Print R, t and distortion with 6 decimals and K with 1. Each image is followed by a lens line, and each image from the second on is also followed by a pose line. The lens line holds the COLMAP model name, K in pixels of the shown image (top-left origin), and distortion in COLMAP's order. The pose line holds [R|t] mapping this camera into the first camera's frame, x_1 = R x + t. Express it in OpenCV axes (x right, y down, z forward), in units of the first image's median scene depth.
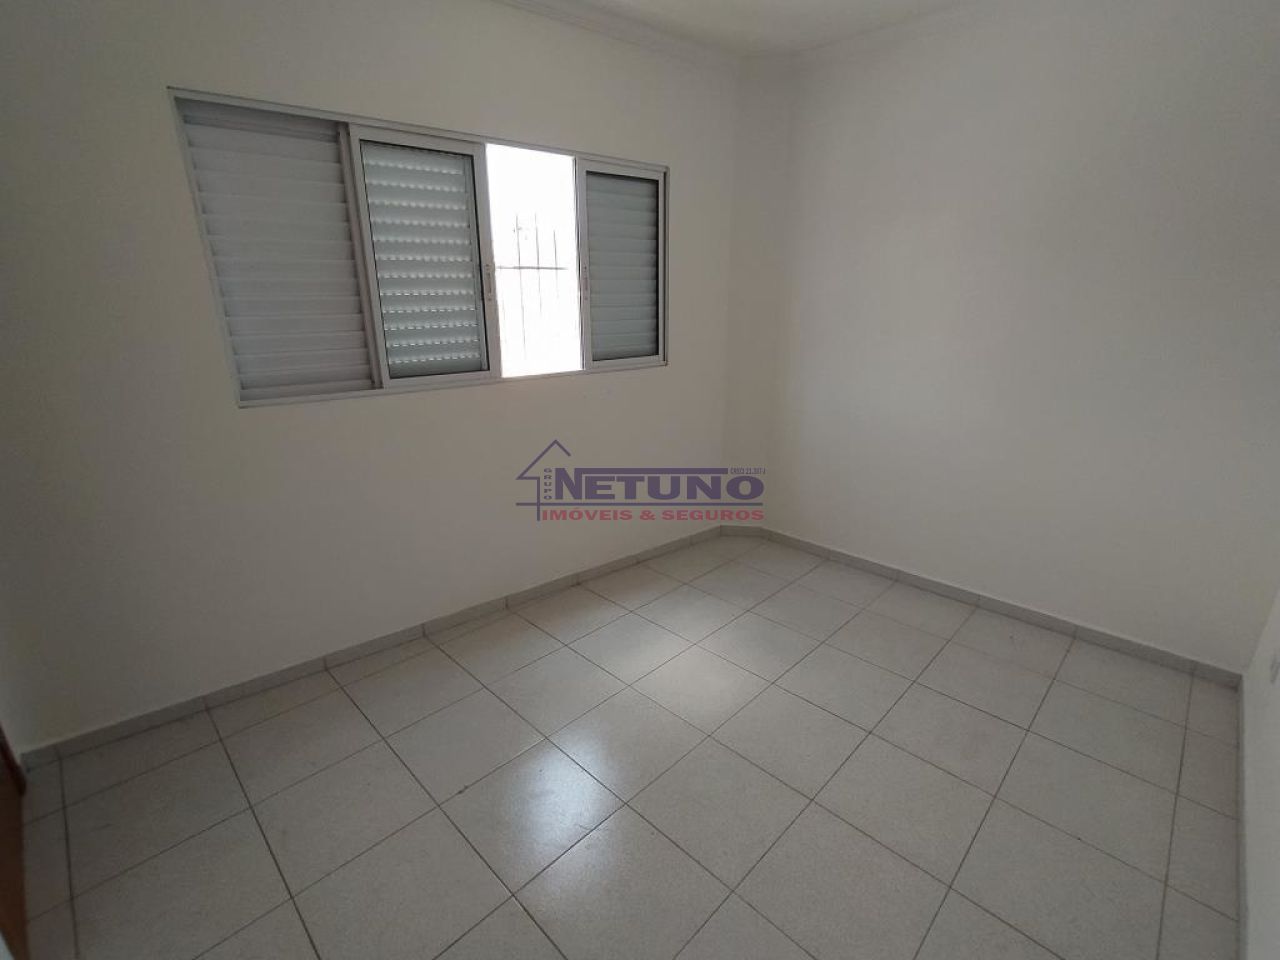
lens RADIAL K [[575.4, 0, 640.0], [0, 575.4, 480.0], [0, 0, 1]] dist [0.000211, 0.000082]
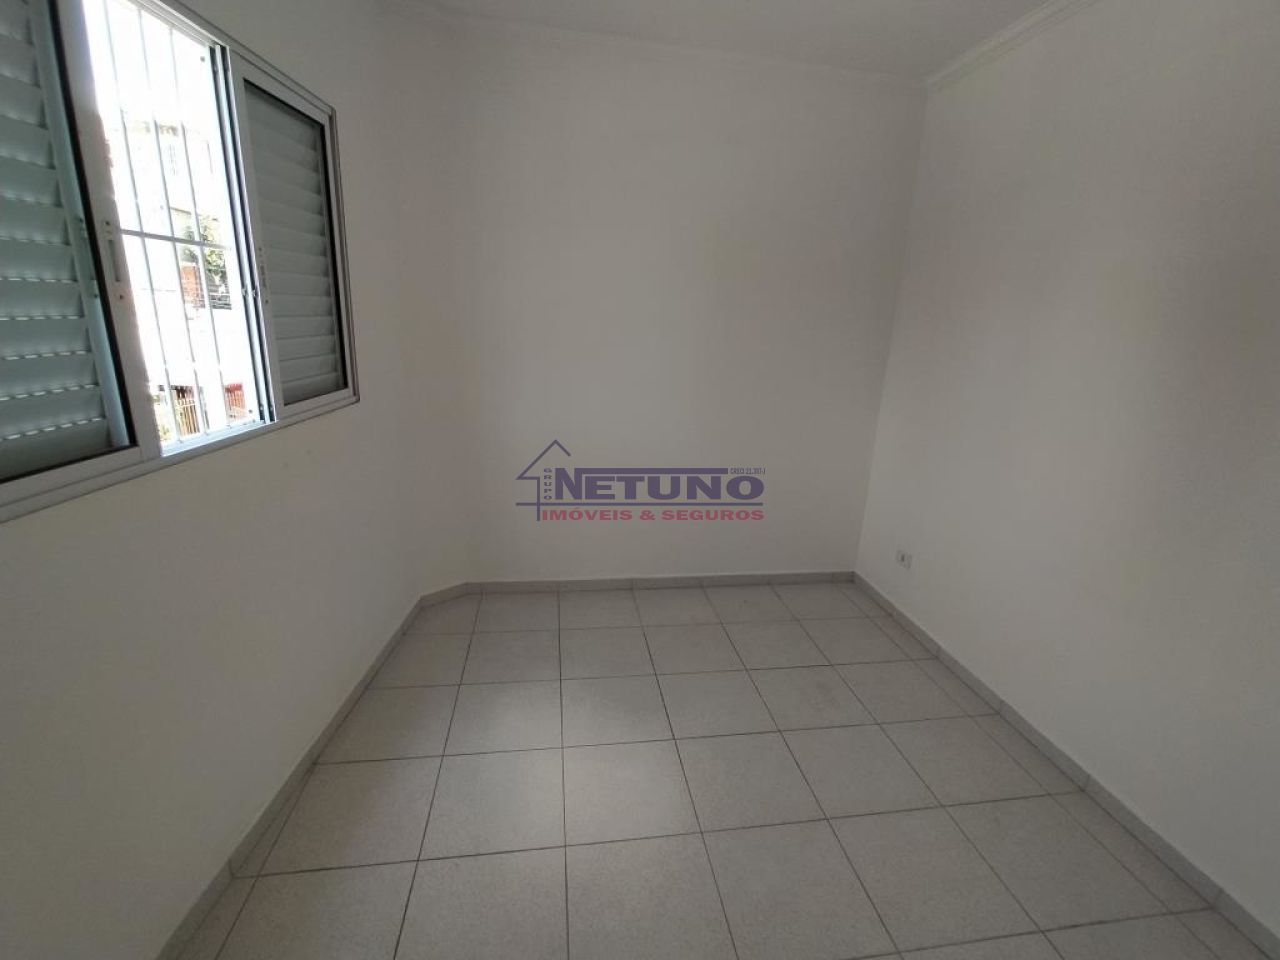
lens RADIAL K [[587.9, 0, 640.1], [0, 587.9, 496.1], [0, 0, 1]] dist [-0.001181, 0.000085]
pose [[0.601549, -0.208552, 0.771132, -0.361121], [0.202045, 0.973654, 0.105712, -0.107207], [-0.772863, 0.092212, 0.627837, 0.342690]]
